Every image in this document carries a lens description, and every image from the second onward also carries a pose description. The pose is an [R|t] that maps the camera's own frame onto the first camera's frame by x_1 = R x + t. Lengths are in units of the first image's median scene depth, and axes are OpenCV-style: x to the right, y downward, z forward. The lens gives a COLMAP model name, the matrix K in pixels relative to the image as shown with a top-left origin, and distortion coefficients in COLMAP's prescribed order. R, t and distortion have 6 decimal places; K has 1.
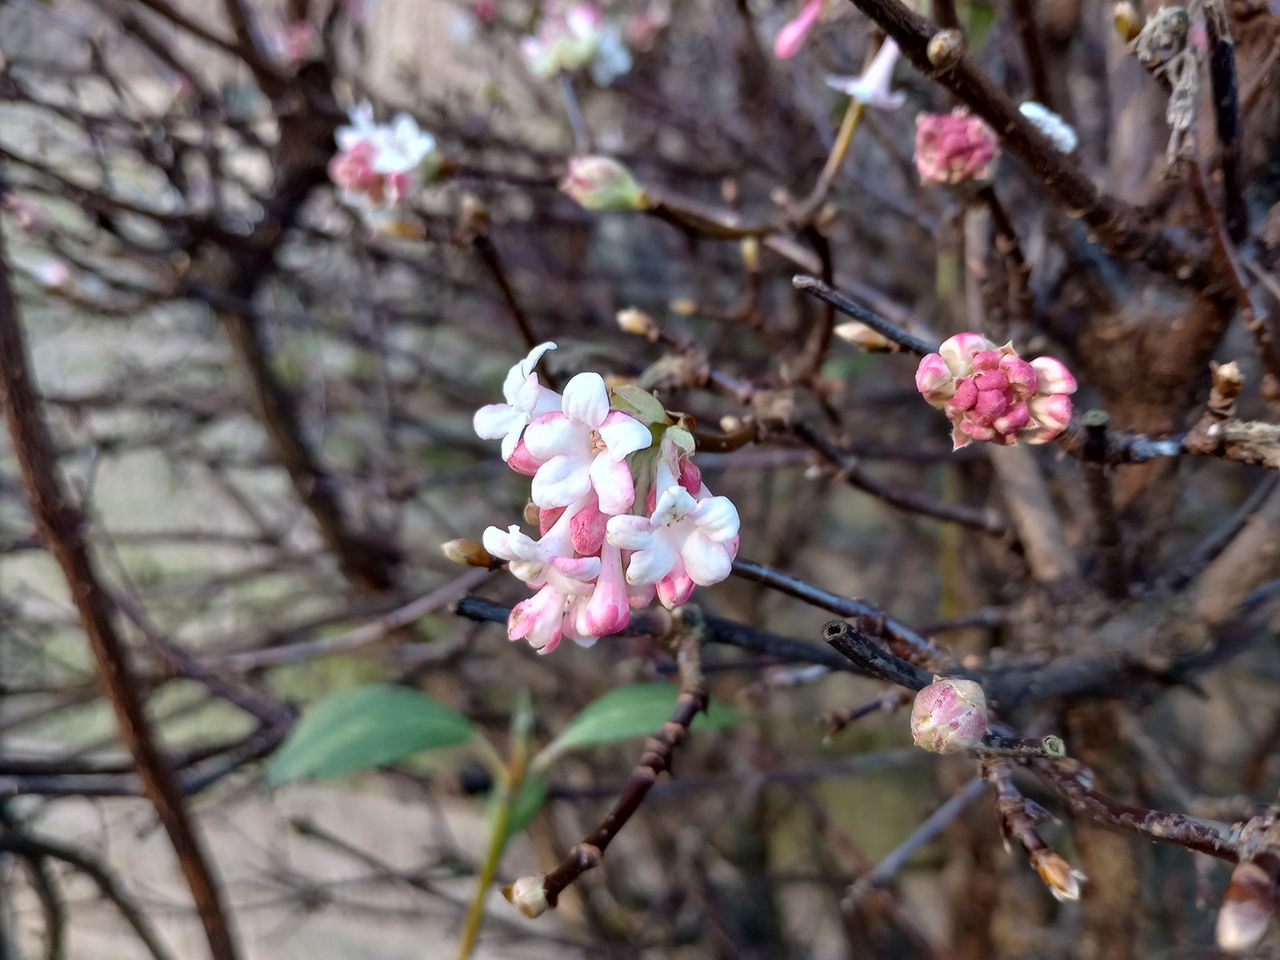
lens RADIAL K [[969.4, 0, 640.0], [0, 969.4, 480.0], [0, 0, 1]] dist [0.012085, 0.003290]
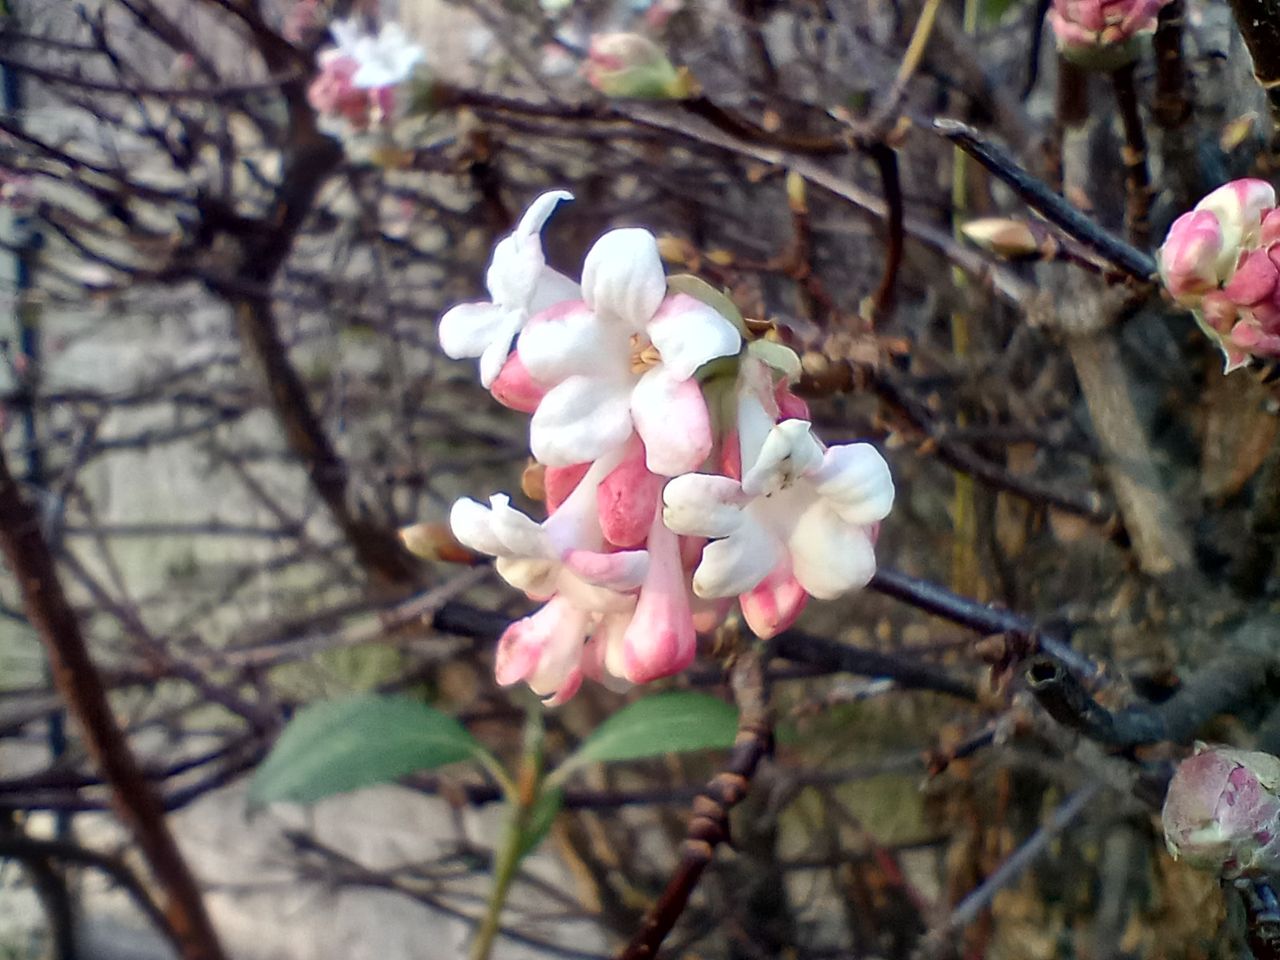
lens RADIAL K [[931.2, 0, 640.0], [0, 931.2, 480.0], [0, 0, 1]] dist [-0.036841, 0.000539]
pose [[0.999937, -0.002443, -0.010958, -0.036940], [0.002518, 0.999974, 0.006747, 0.031143], [0.010941, -0.006774, 0.999917, 0.409789]]
